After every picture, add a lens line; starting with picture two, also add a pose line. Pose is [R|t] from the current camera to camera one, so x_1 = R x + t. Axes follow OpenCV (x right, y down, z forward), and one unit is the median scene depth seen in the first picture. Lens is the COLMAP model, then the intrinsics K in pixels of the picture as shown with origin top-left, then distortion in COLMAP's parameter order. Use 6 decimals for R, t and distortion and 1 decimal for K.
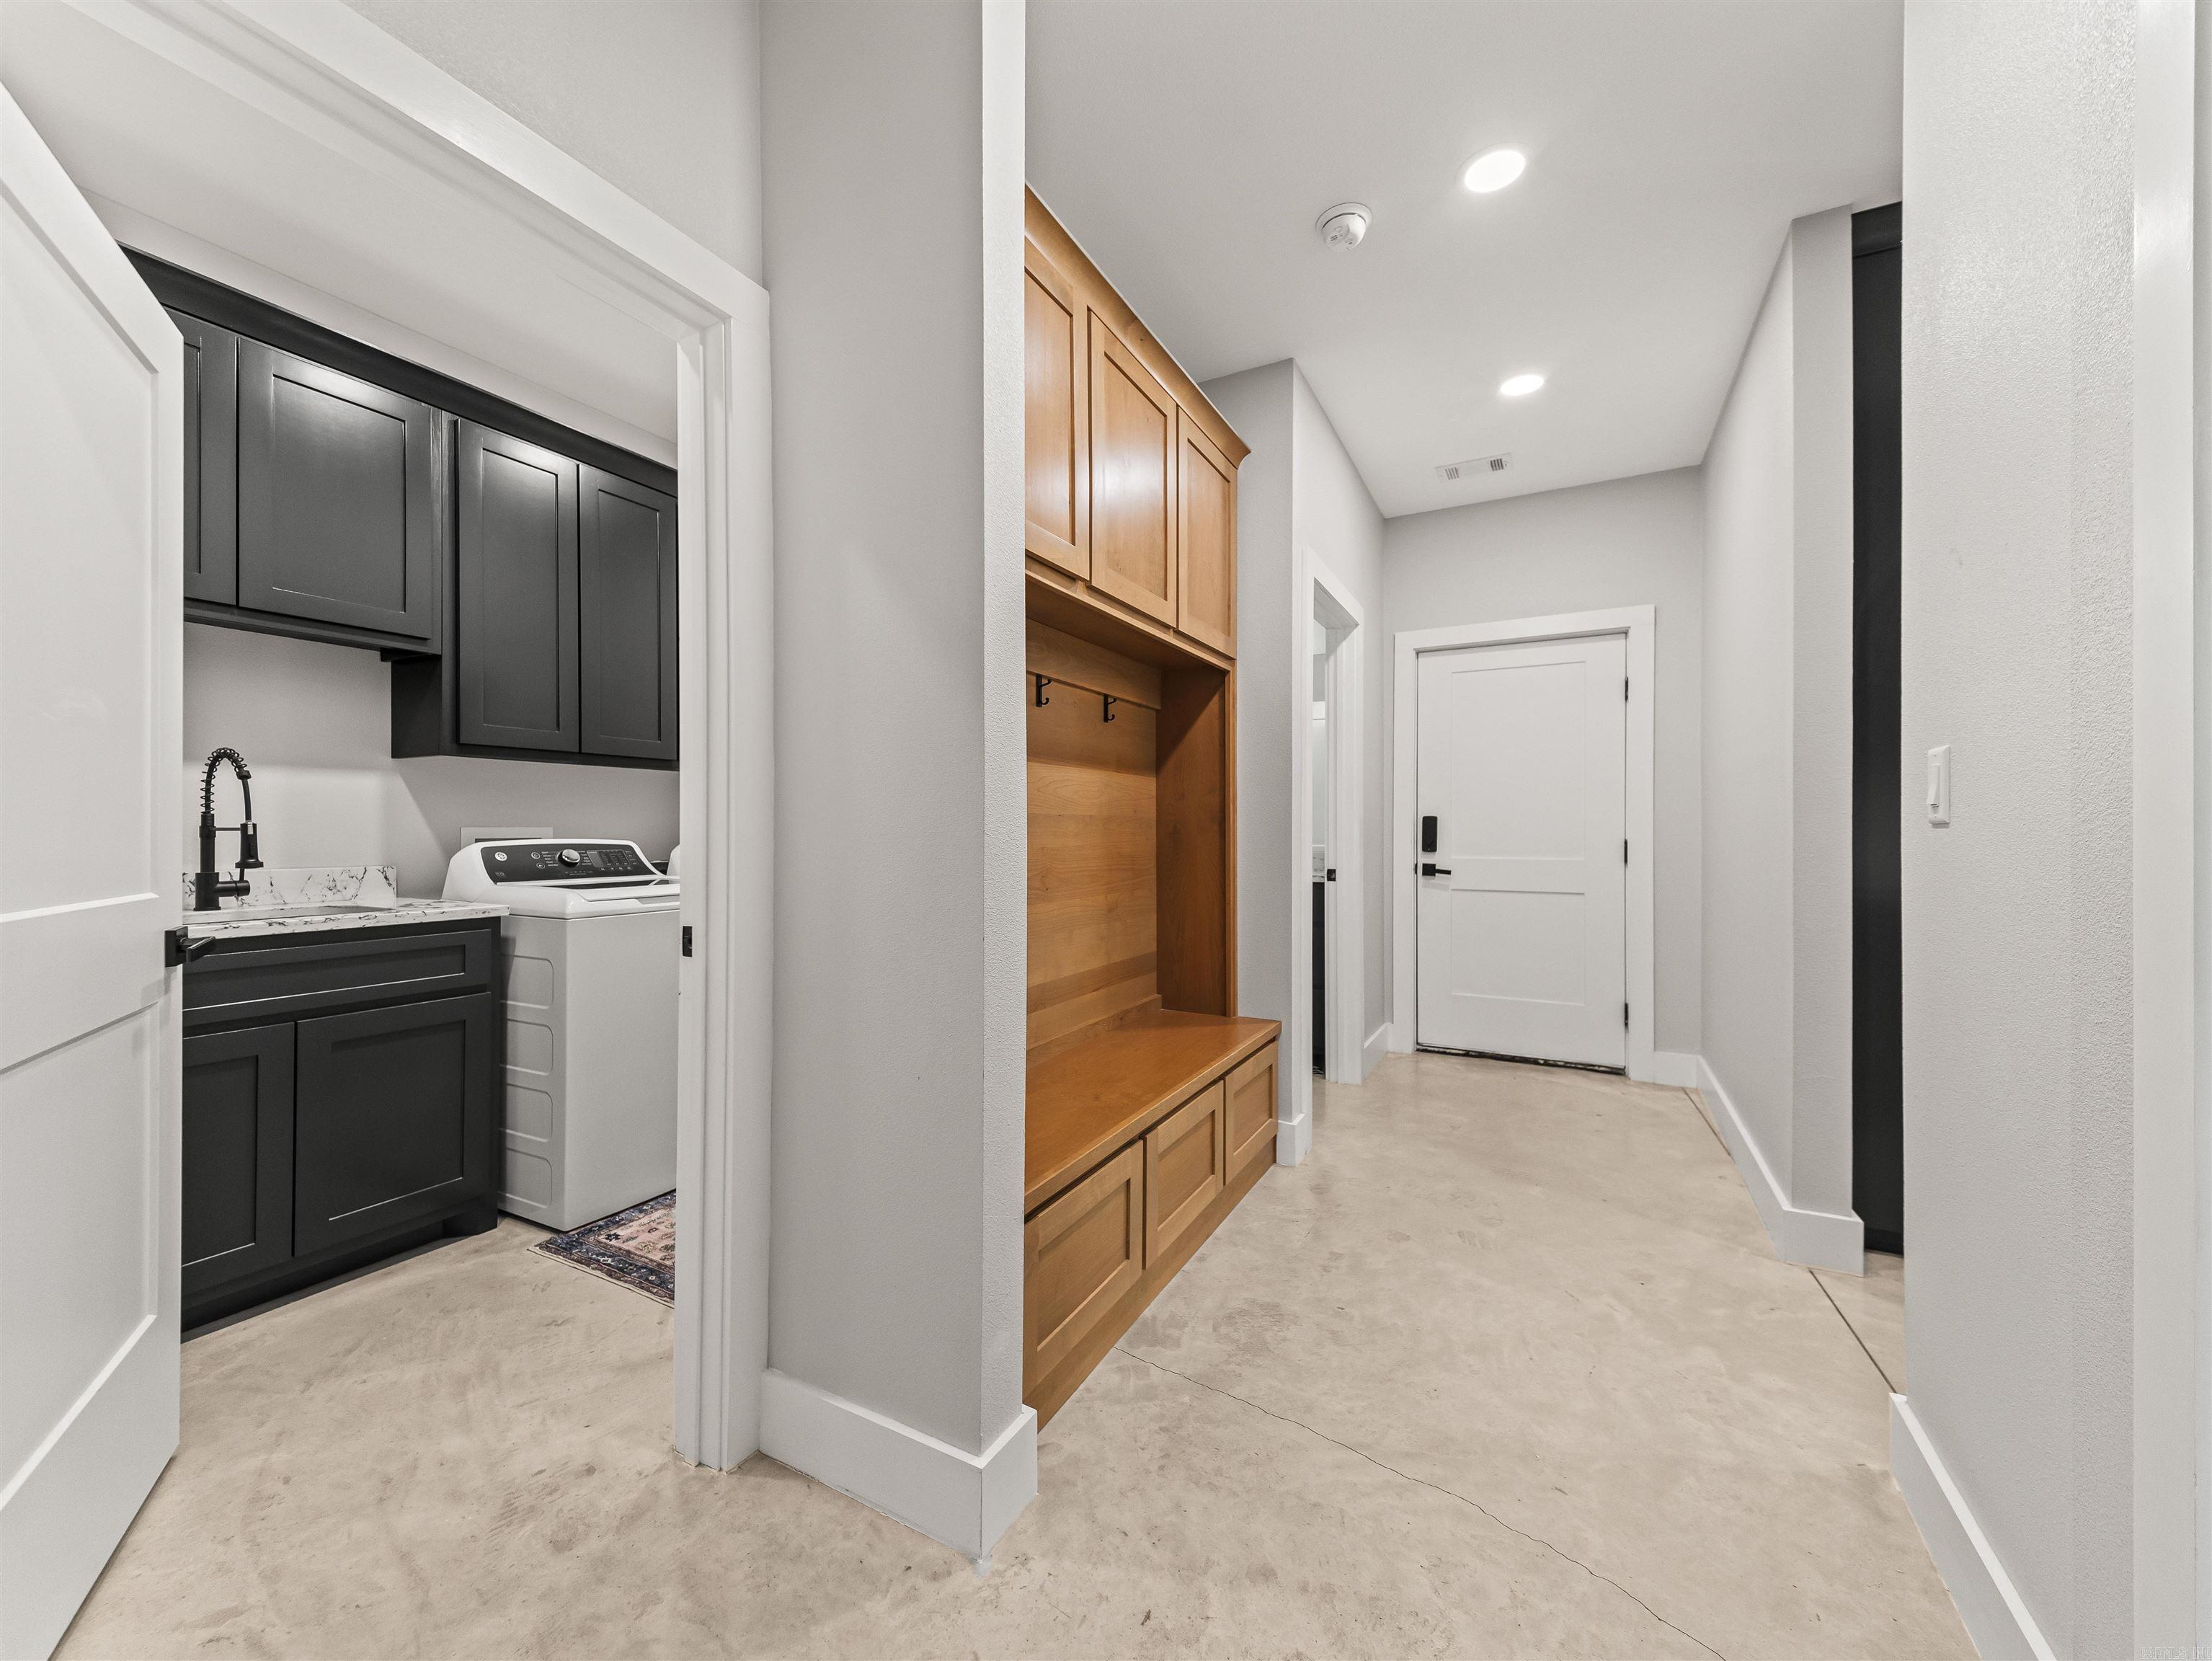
lens RADIAL K [[853.9, 0, 1105.8], [0, 853.9, 835.3], [0, 0, 1]] dist [0.038362, -0.017388]
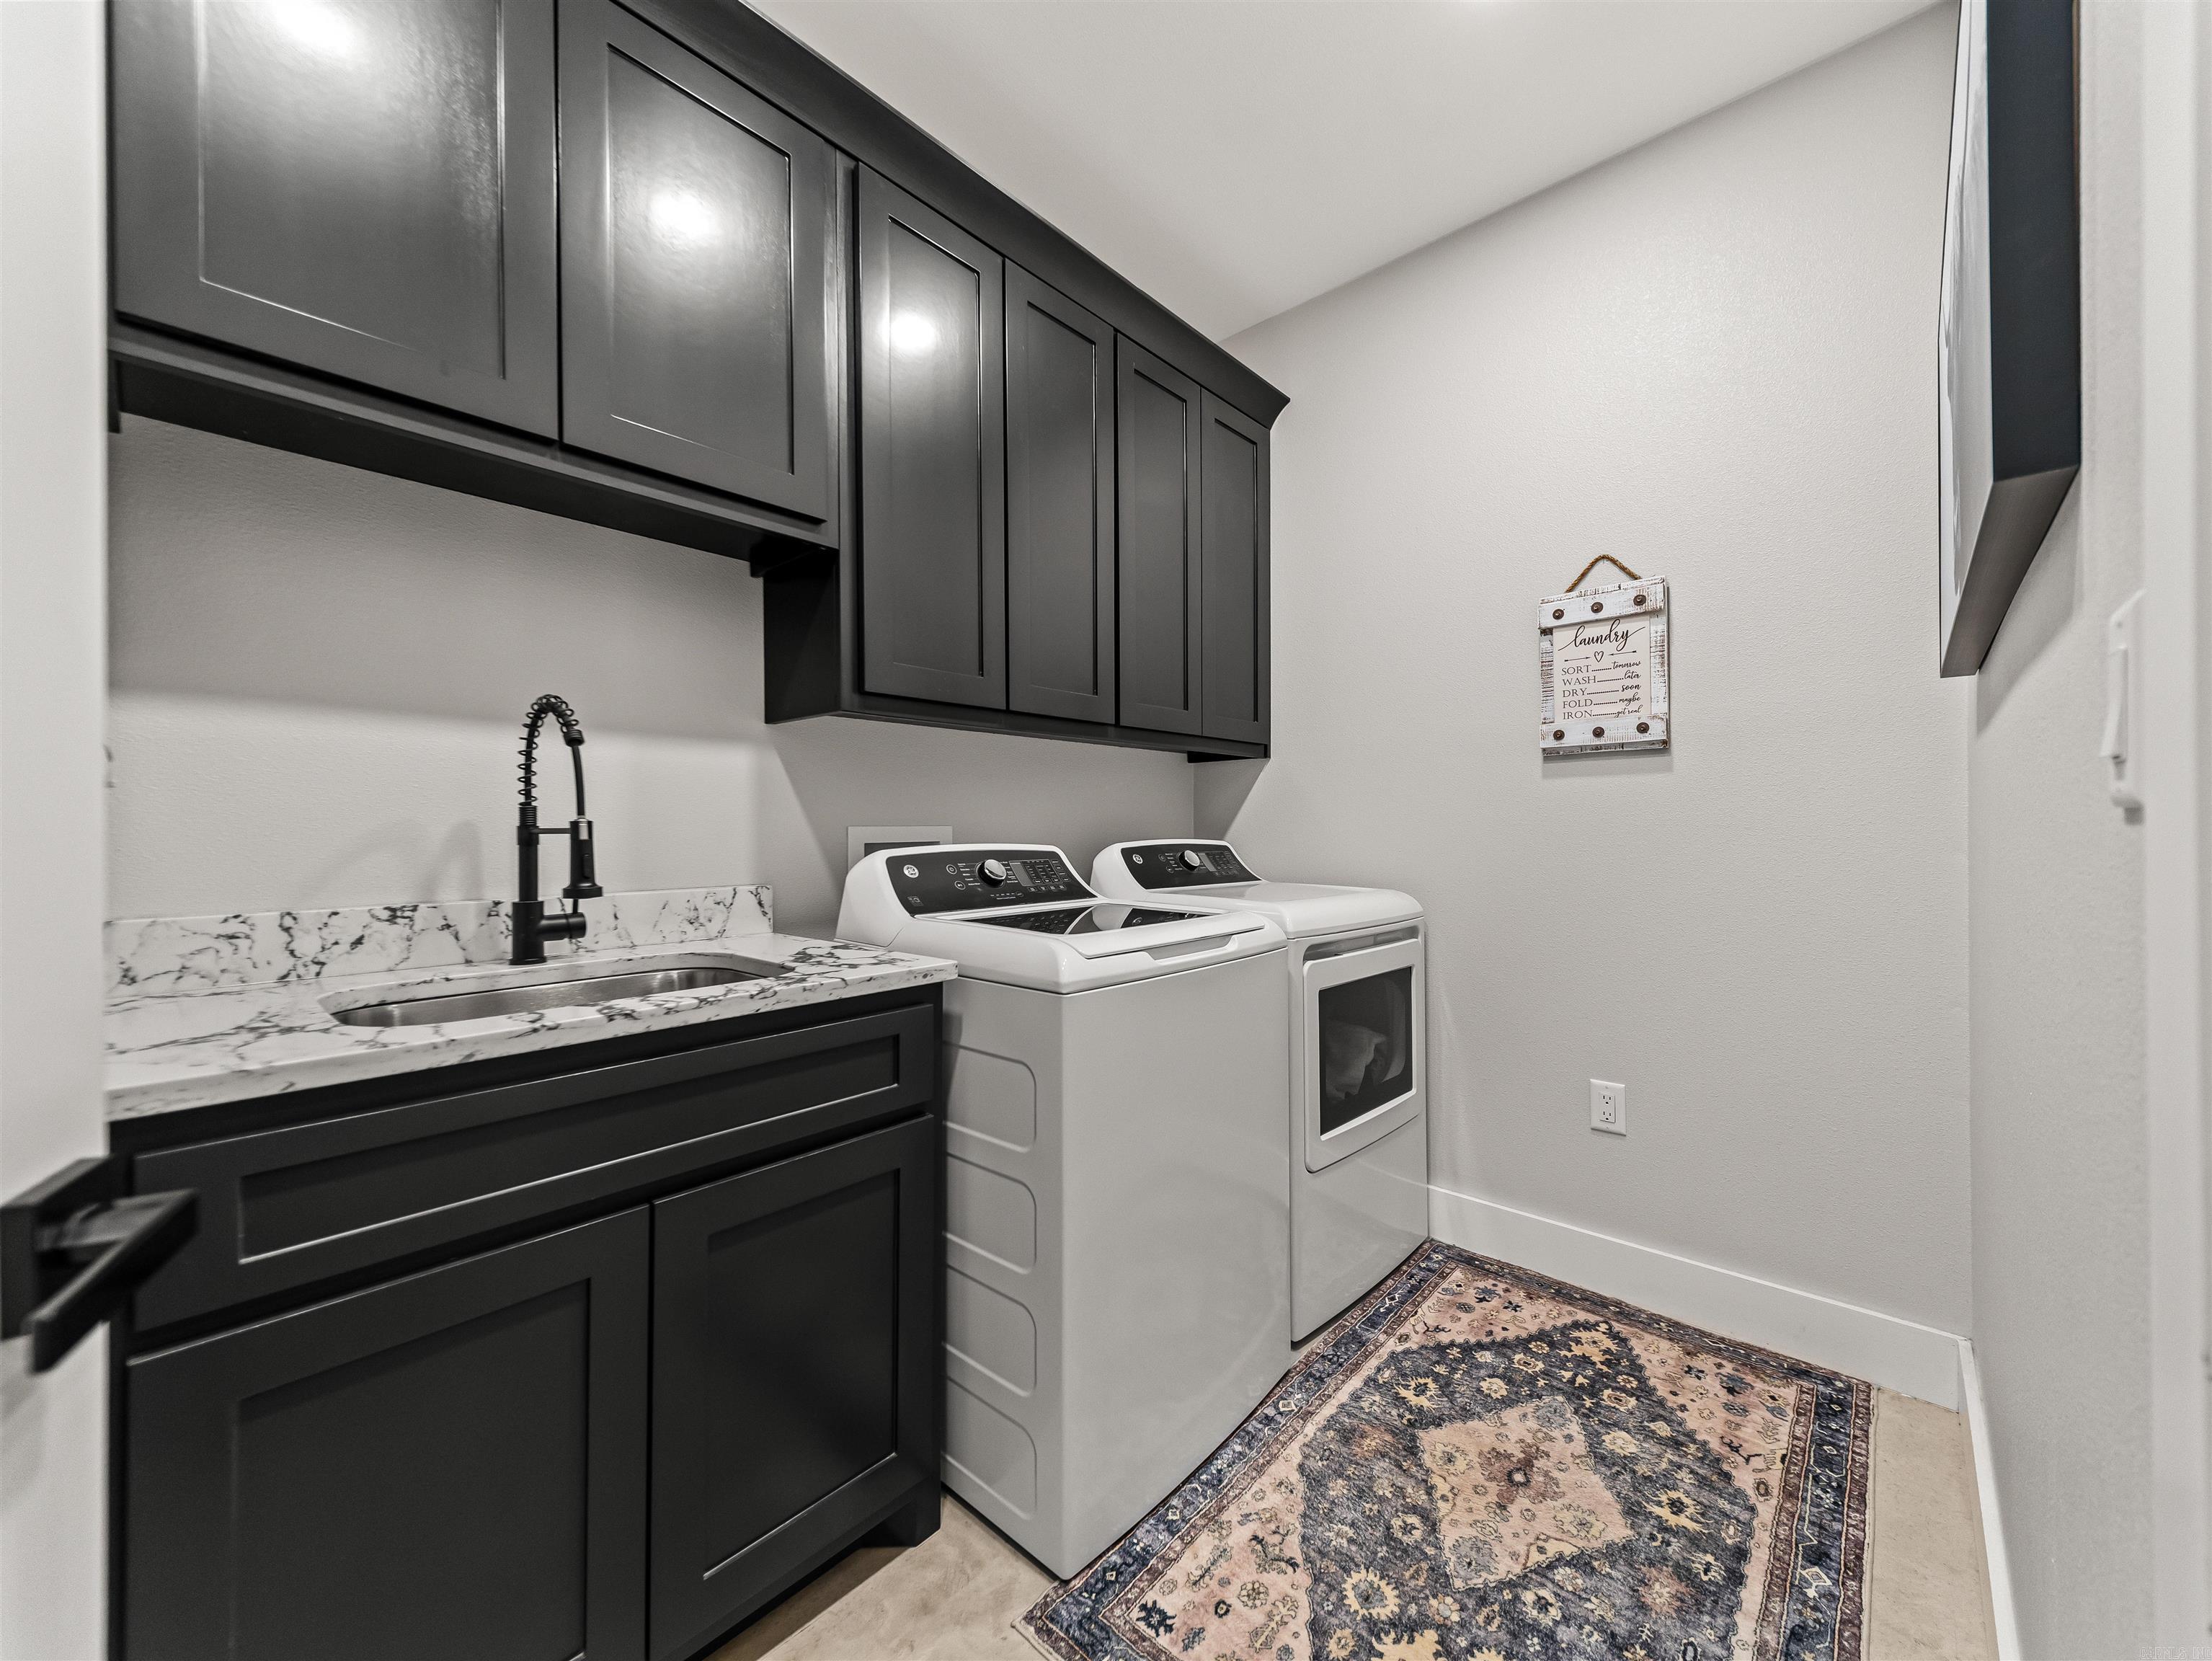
lens RADIAL K [[853.9, 0, 1105.8], [0, 853.9, 835.3], [0, 0, 1]] dist [0.038362, -0.017388]
pose [[0.968171, -0.004607, -0.250248, -0.458934], [0.004939, 0.999988, 0.000697, -0.002451], [0.250241, -0.001911, 0.968182, 0.485496]]
